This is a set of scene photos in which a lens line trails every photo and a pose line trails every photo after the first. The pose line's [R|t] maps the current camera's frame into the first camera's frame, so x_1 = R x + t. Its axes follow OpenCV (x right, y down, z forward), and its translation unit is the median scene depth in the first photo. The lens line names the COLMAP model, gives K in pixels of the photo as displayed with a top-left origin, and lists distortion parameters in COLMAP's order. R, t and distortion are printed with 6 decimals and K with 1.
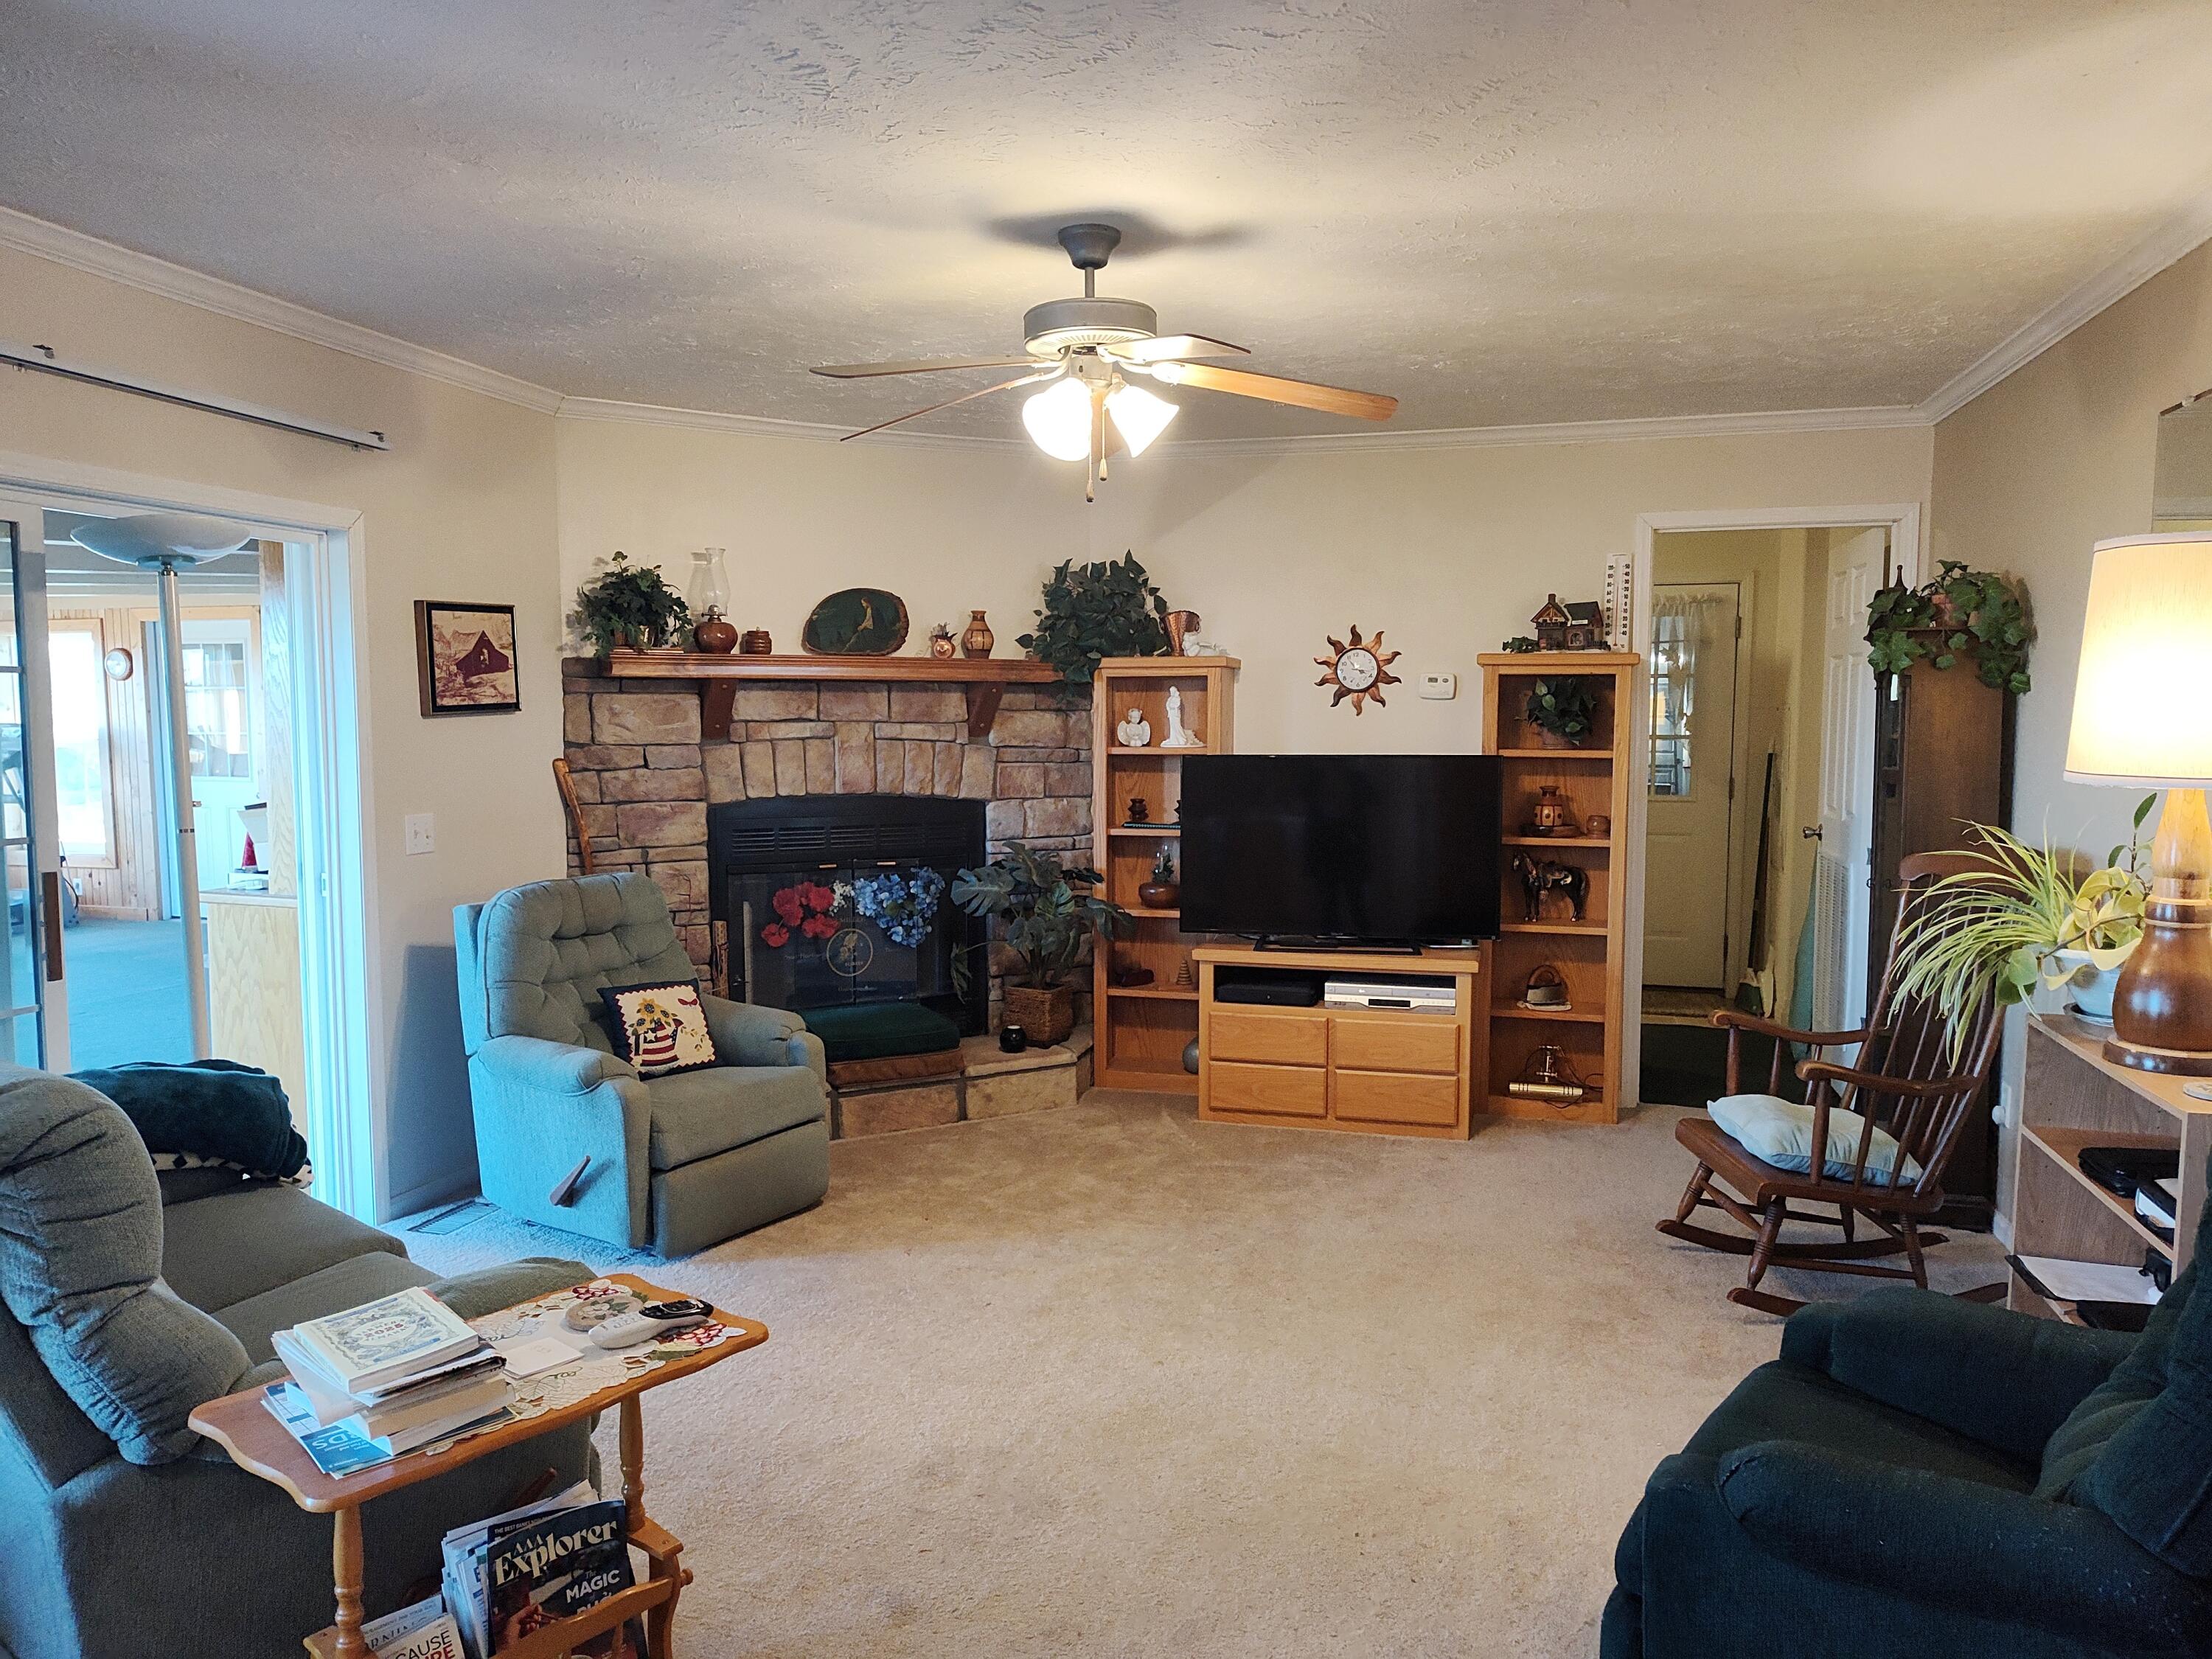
lens RADIAL K [[1516.9, 0, 1118.2], [0, 1516.9, 833.6], [0, 0, 1]] dist [0.005475, -0.021910]
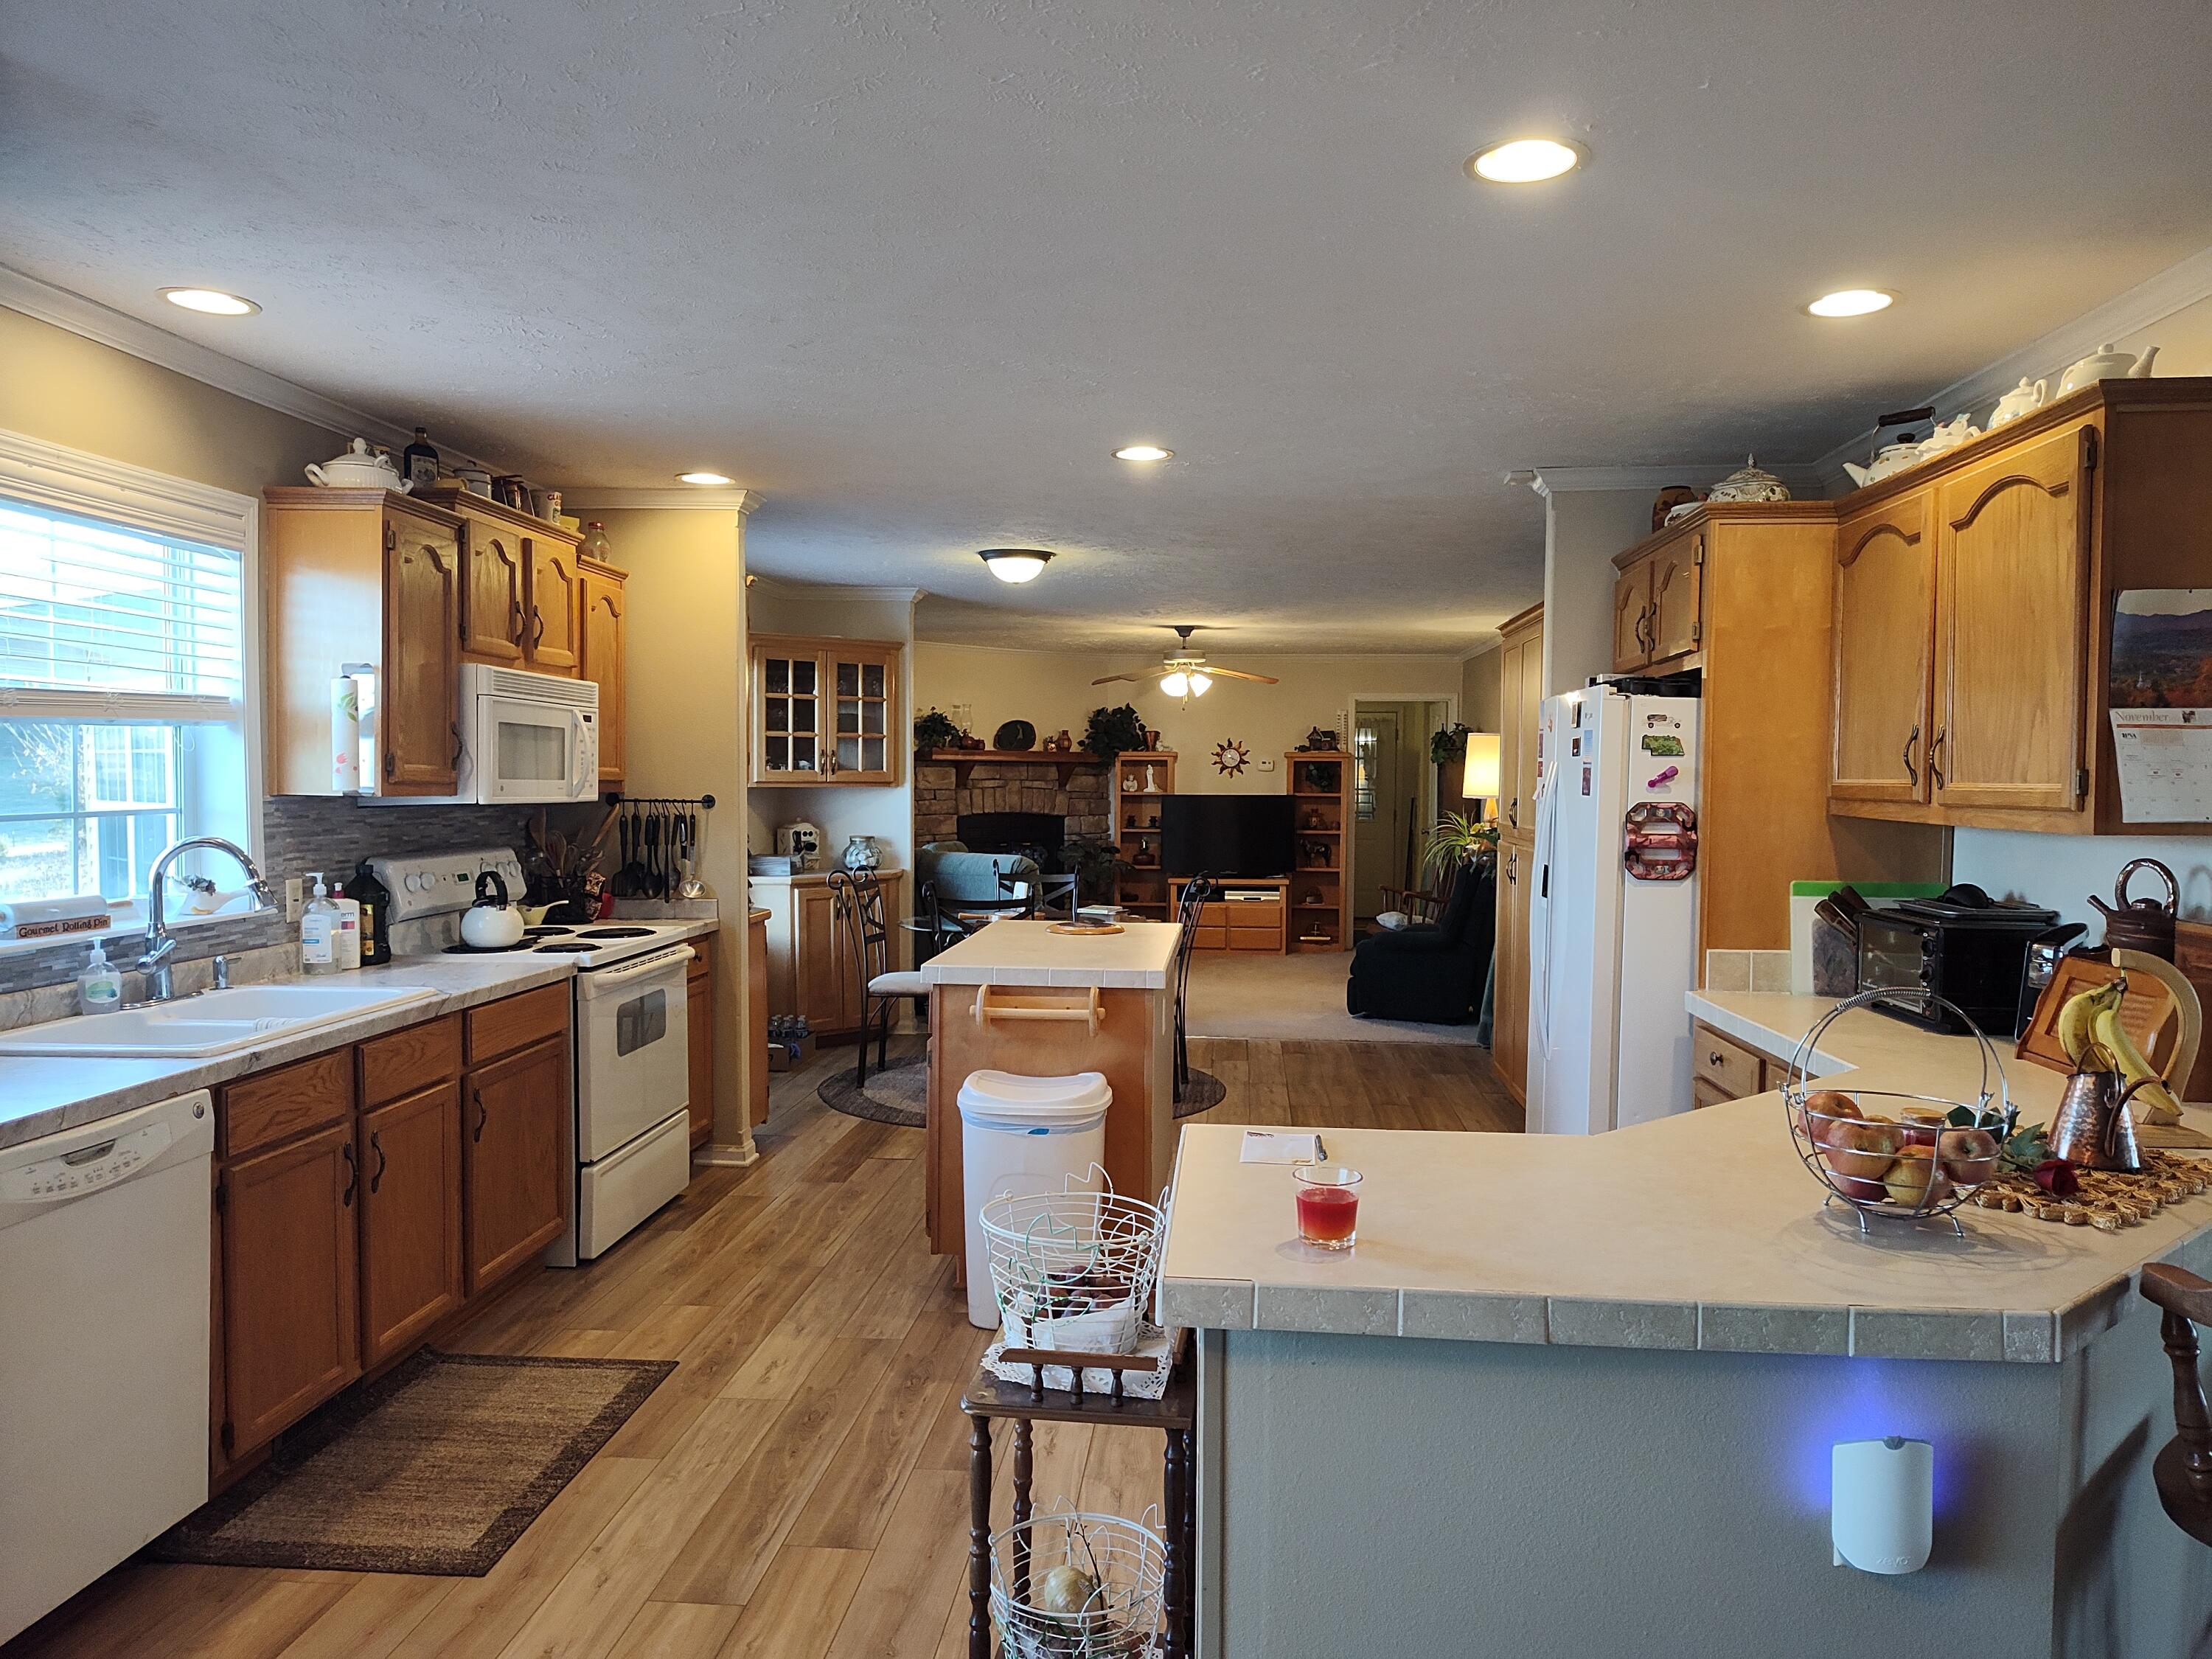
lens RADIAL K [[1516.9, 0, 1096.7], [0, 1516.9, 828.4], [0, 0, 1]] dist [0.005475, -0.021910]
pose [[0.985986, -0.001265, 0.166824, -0.420739], [0.008321, 0.999100, -0.041598, 0.090164], [-0.166621, 0.042403, 0.985109, -1.198791]]
